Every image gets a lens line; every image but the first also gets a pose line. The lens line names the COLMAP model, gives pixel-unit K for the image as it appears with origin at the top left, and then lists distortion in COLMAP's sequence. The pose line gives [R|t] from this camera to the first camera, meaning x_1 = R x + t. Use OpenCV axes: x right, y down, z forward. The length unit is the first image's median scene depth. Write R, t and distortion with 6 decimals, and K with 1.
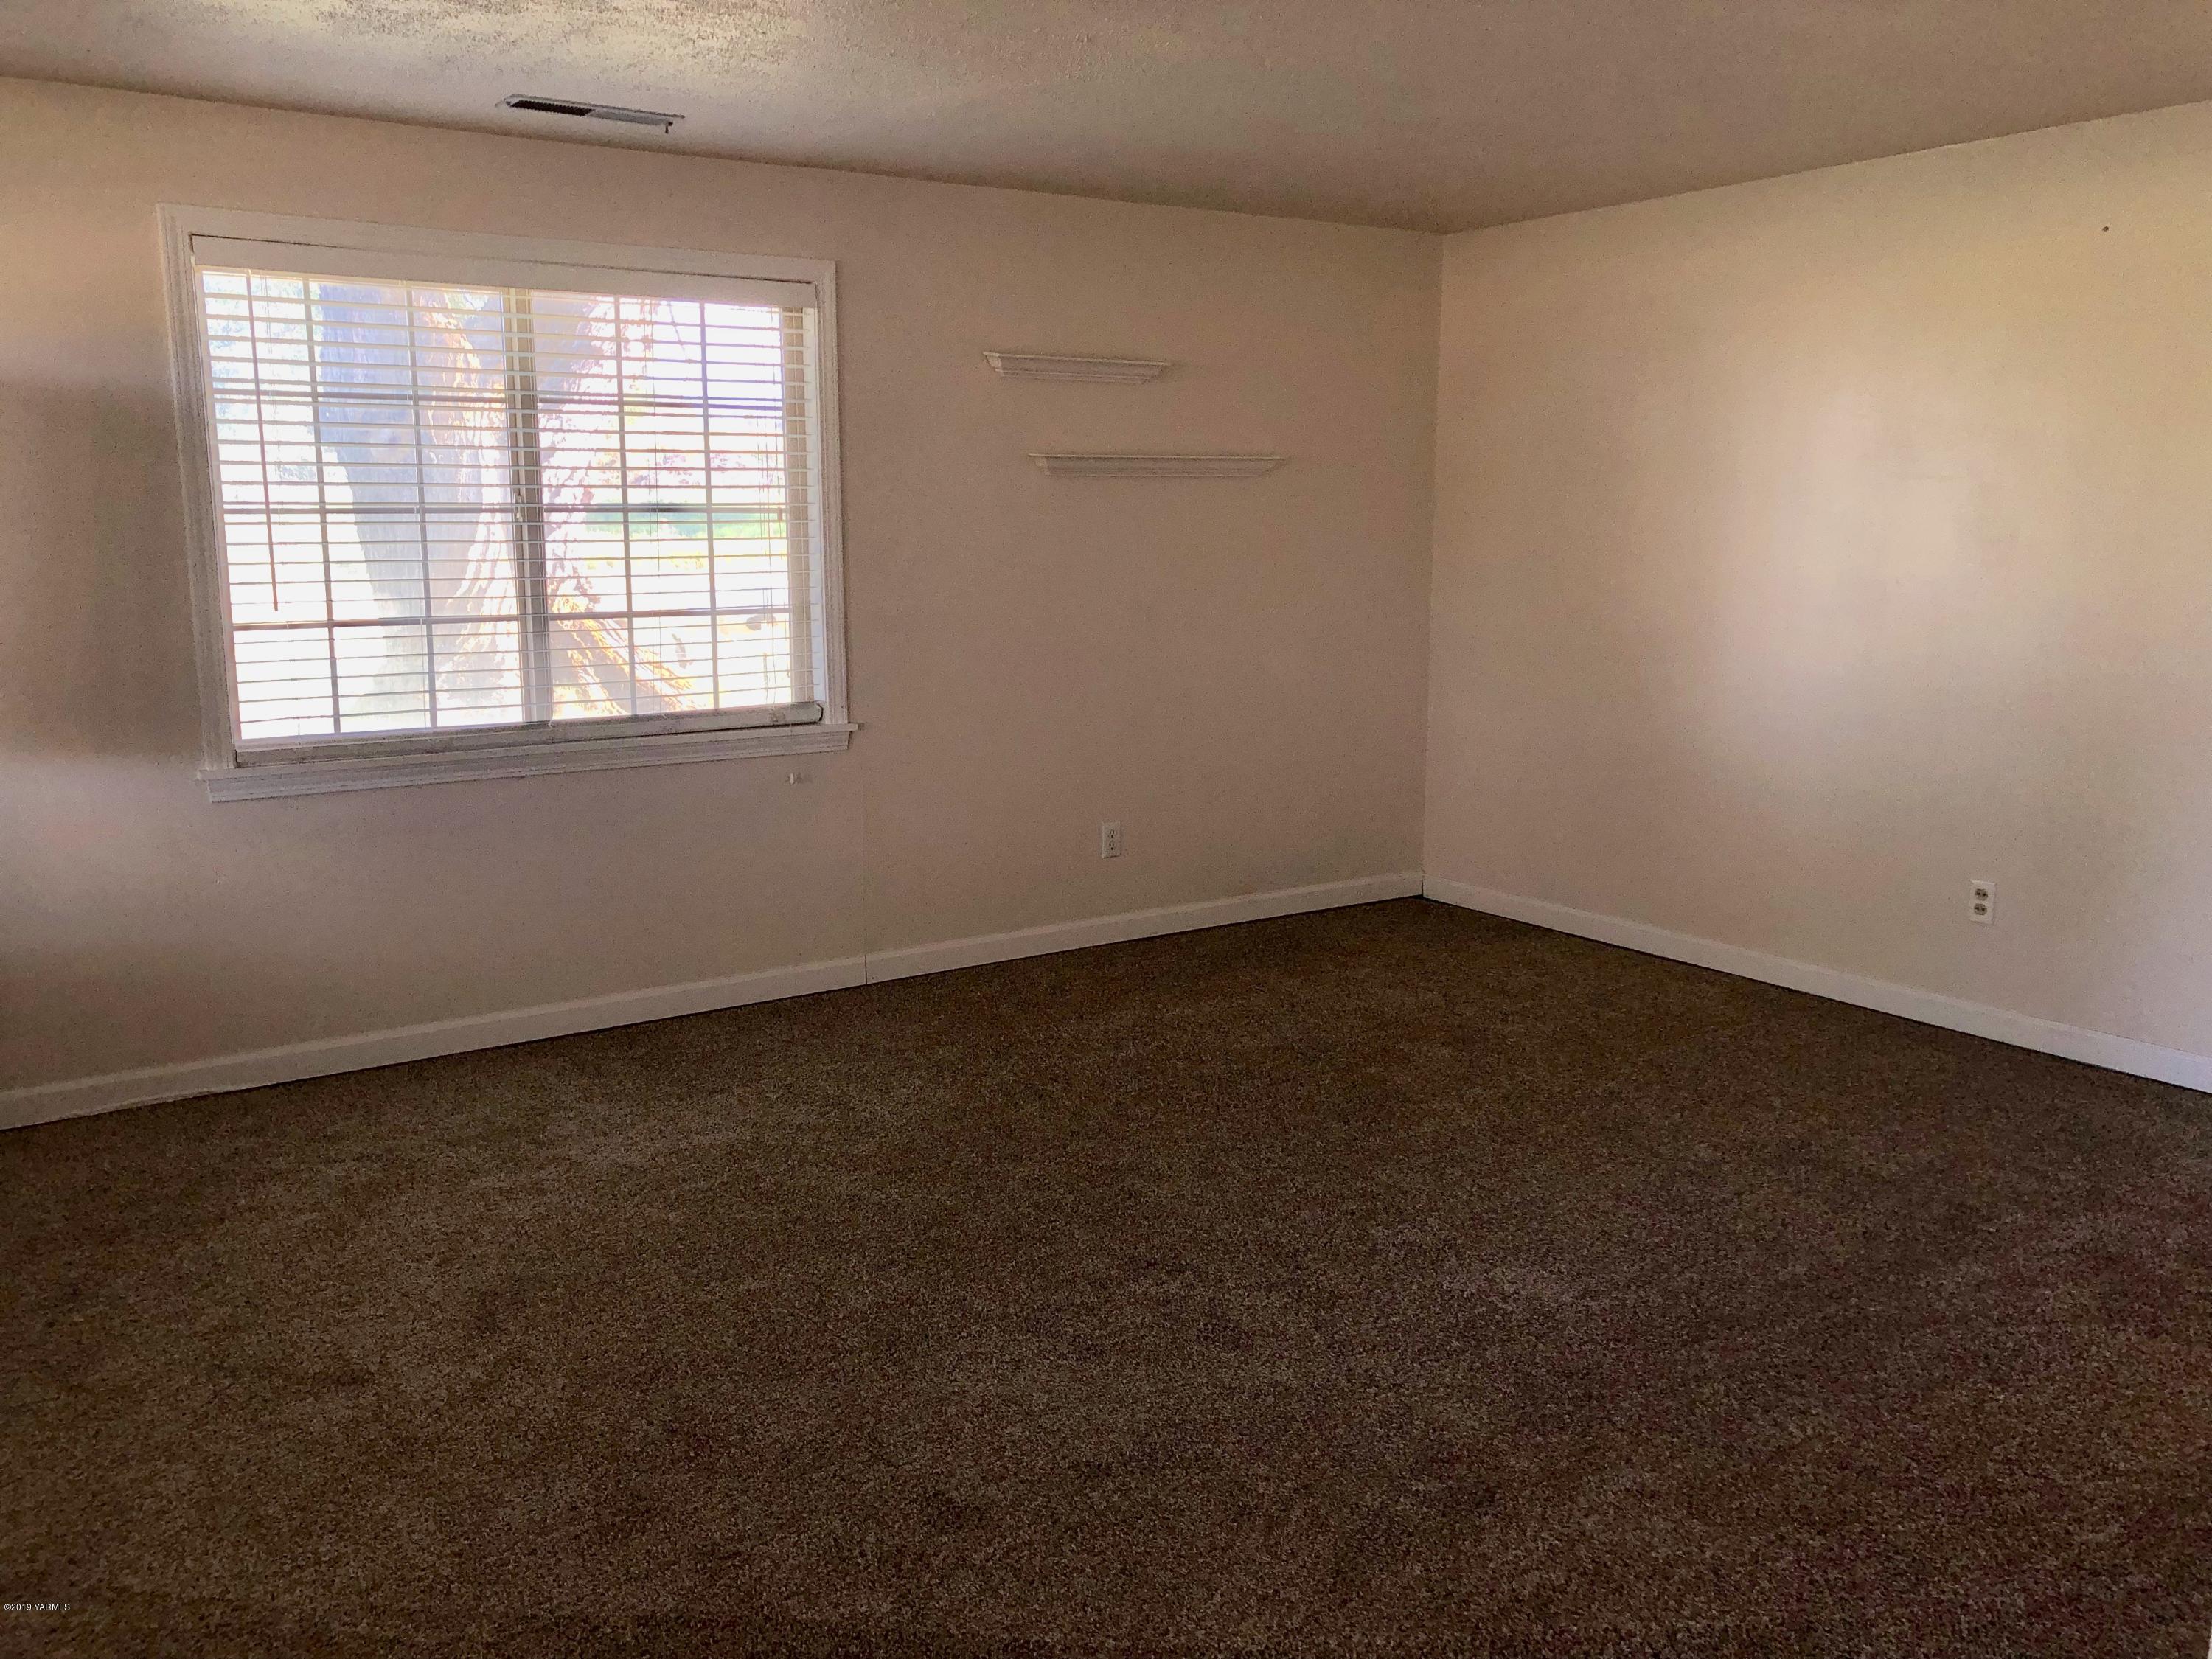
lens RADIAL K [[1836.6, 0, 1105.2], [0, 1836.6, 815.2], [0, 0, 1]] dist [0.041424, -0.022306]
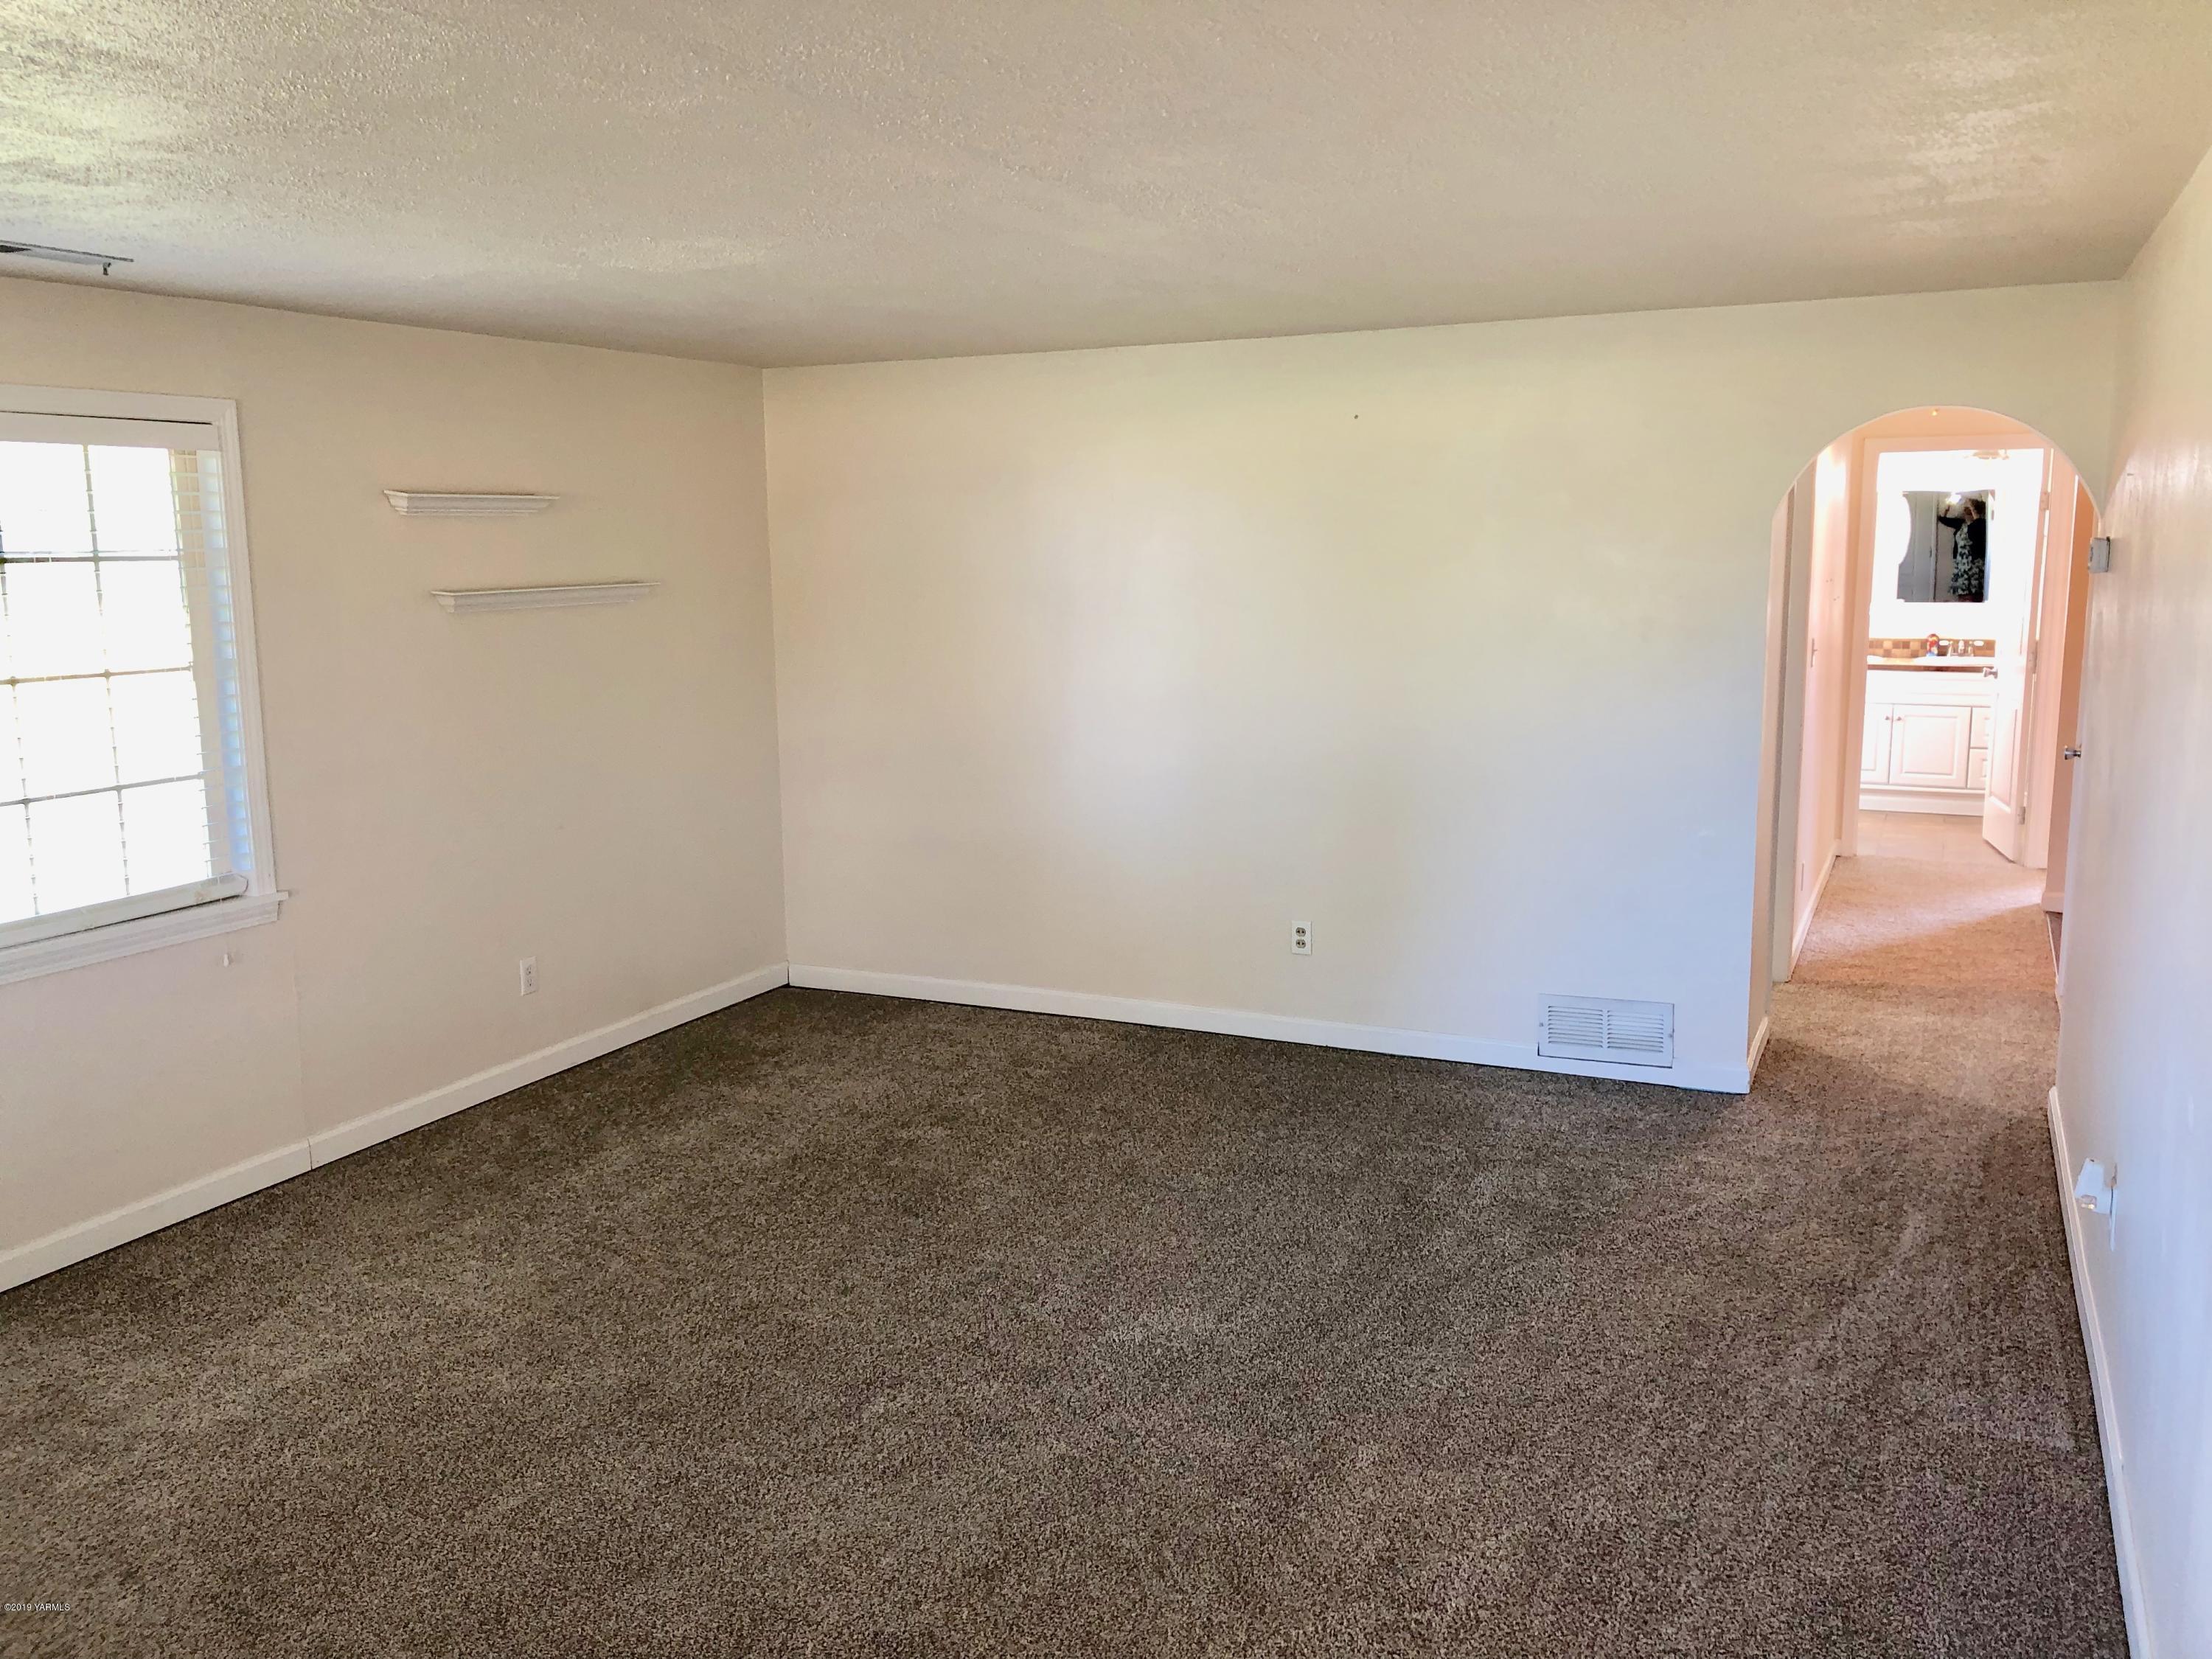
lens RADIAL K [[1836.6, 0, 1113.9], [0, 1836.6, 830.0], [0, 0, 1]] dist [0.041424, -0.022306]
pose [[0.861955, -0.092002, 0.498568, -0.255601], [0.097937, 0.995090, 0.014306, -0.057327], [-0.497436, 0.036497, 0.866733, -0.016051]]
